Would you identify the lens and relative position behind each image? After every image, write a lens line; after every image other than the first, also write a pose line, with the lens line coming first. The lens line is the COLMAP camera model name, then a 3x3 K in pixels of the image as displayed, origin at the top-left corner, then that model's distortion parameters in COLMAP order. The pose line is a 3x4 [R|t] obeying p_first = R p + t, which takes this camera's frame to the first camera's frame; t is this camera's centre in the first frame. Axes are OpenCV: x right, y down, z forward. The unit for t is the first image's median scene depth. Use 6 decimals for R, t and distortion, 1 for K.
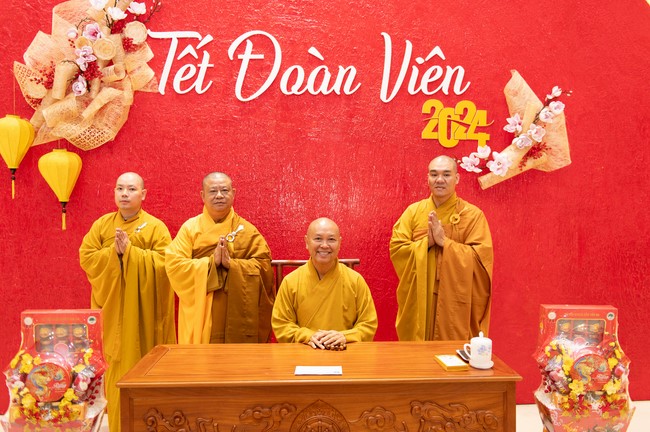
lens RADIAL K [[601.2, 0, 325.0], [0, 601.2, 216.6], [0, 0, 1]] dist [-0.005263, 0.000000]
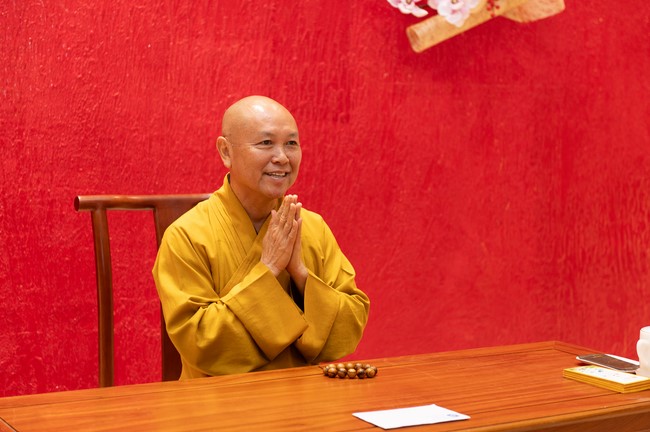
lens RADIAL K [[1295.6, 0, 325.0], [0, 1295.6, 215.7], [0, 0, 1]] dist [-0.009916, 0.000000]
pose [[0.876118, -0.019838, 0.481688, -0.320862], [-0.015385, 0.997493, 0.069065, 0.017345], [-0.481851, -0.067920, 0.873617, 0.092215]]
